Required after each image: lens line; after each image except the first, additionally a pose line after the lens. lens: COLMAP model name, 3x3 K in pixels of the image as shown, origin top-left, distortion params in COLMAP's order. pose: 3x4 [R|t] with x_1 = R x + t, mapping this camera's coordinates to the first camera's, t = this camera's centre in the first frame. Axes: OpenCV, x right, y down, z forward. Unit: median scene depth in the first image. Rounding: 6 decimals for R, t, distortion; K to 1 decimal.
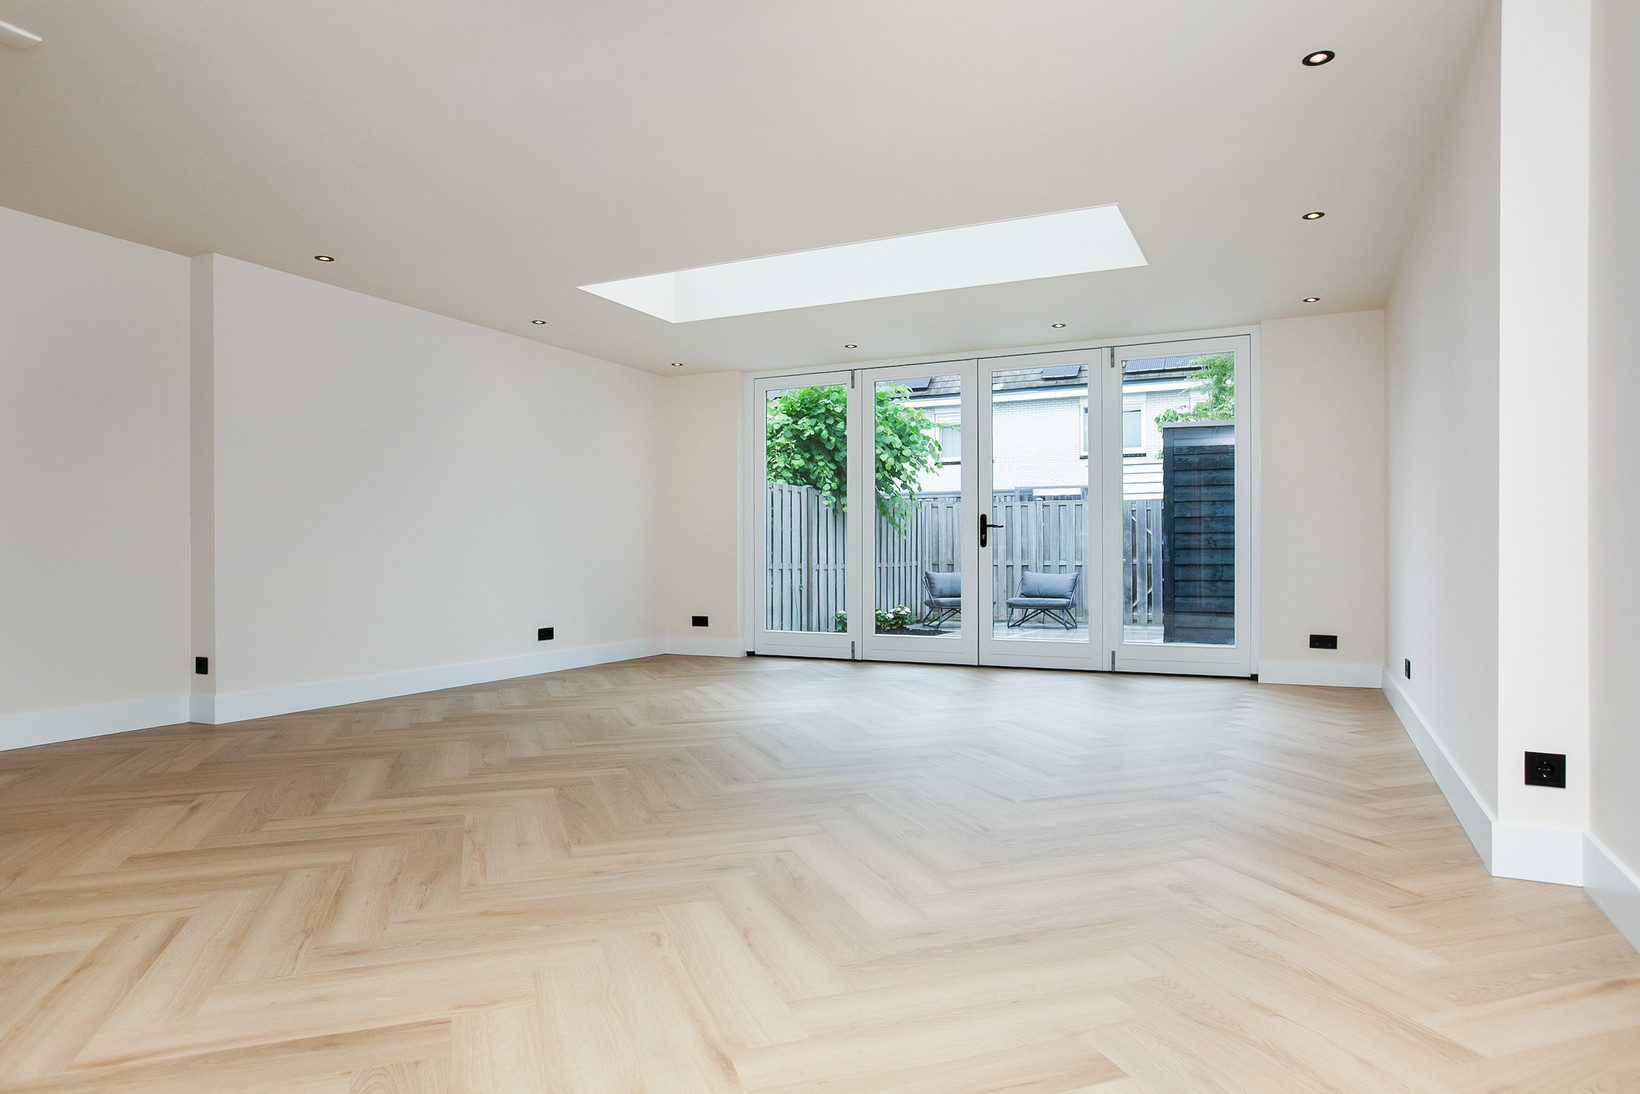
lens RADIAL K [[992.9, 0, 820.0], [0, 992.9, 547.0], [0, 0, 1]] dist [-0.048615, 0.000493]
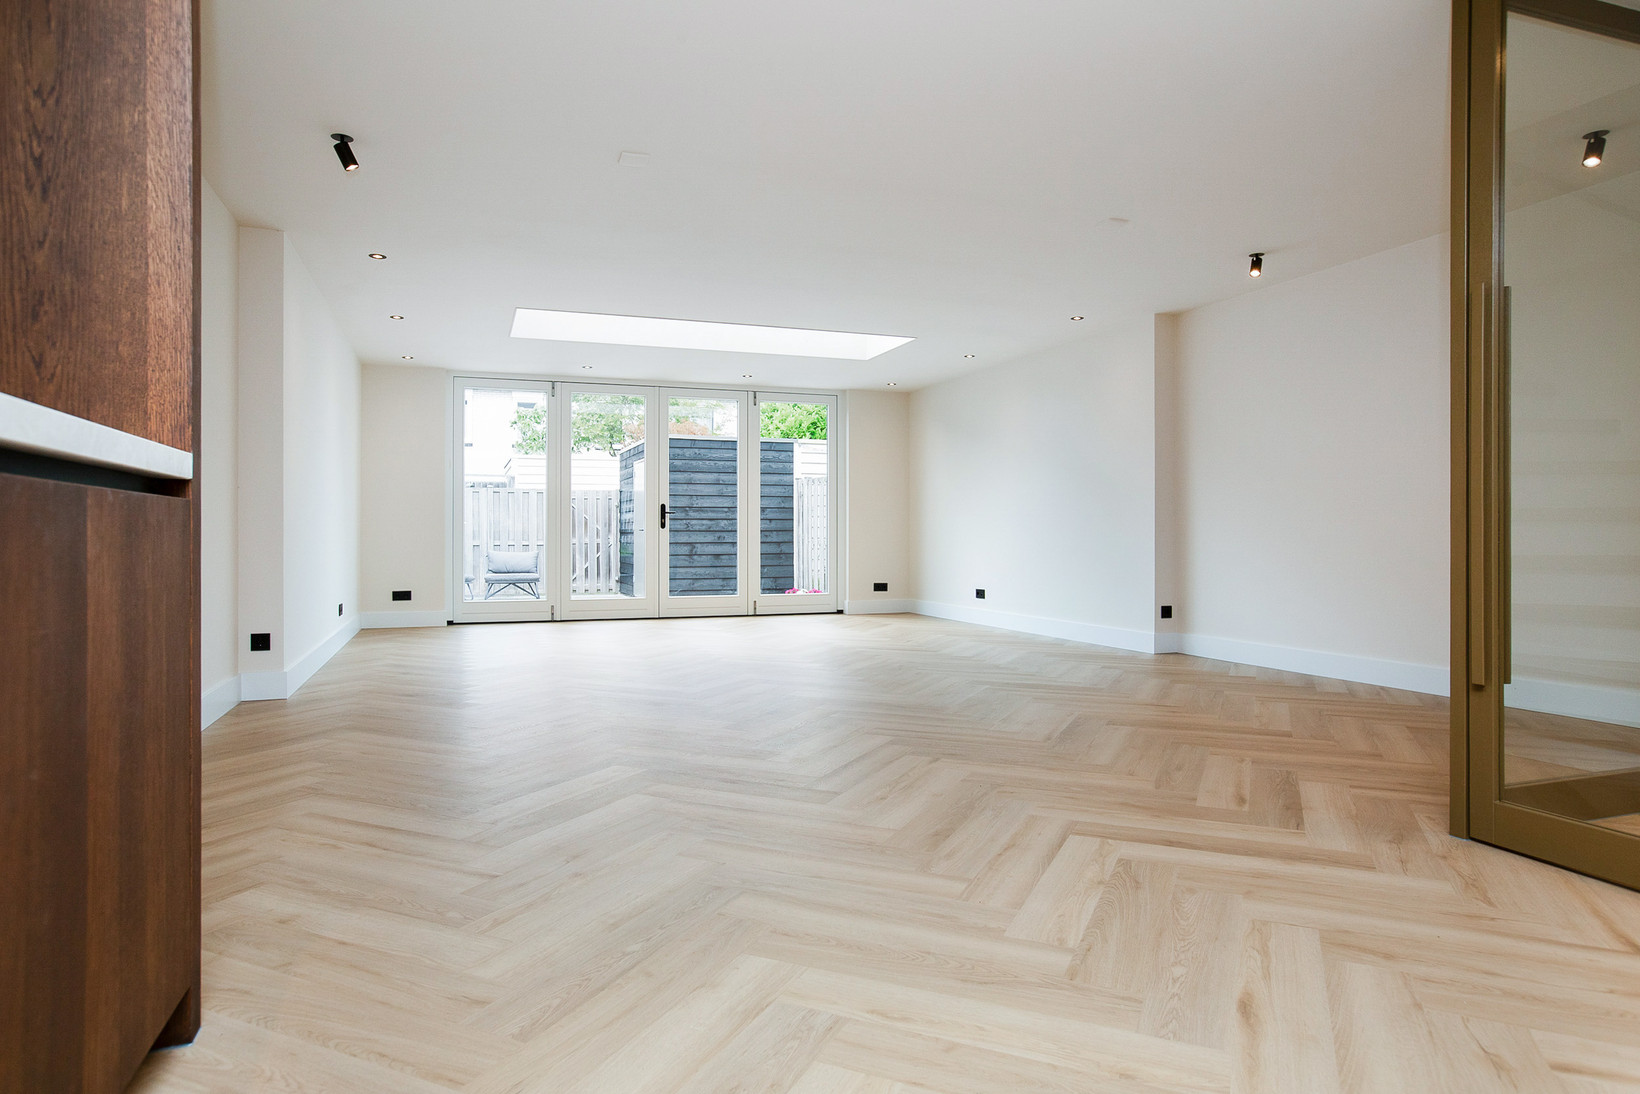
lens RADIAL K [[992.9, 0, 820.0], [0, 992.9, 547.0], [0, 0, 1]] dist [-0.048615, 0.000493]
pose [[0.686813, -0.006480, 0.726805, -0.457248], [-0.006602, 0.999863, 0.015153, 0.002165], [-0.726804, -0.015206, 0.686676, -0.049547]]
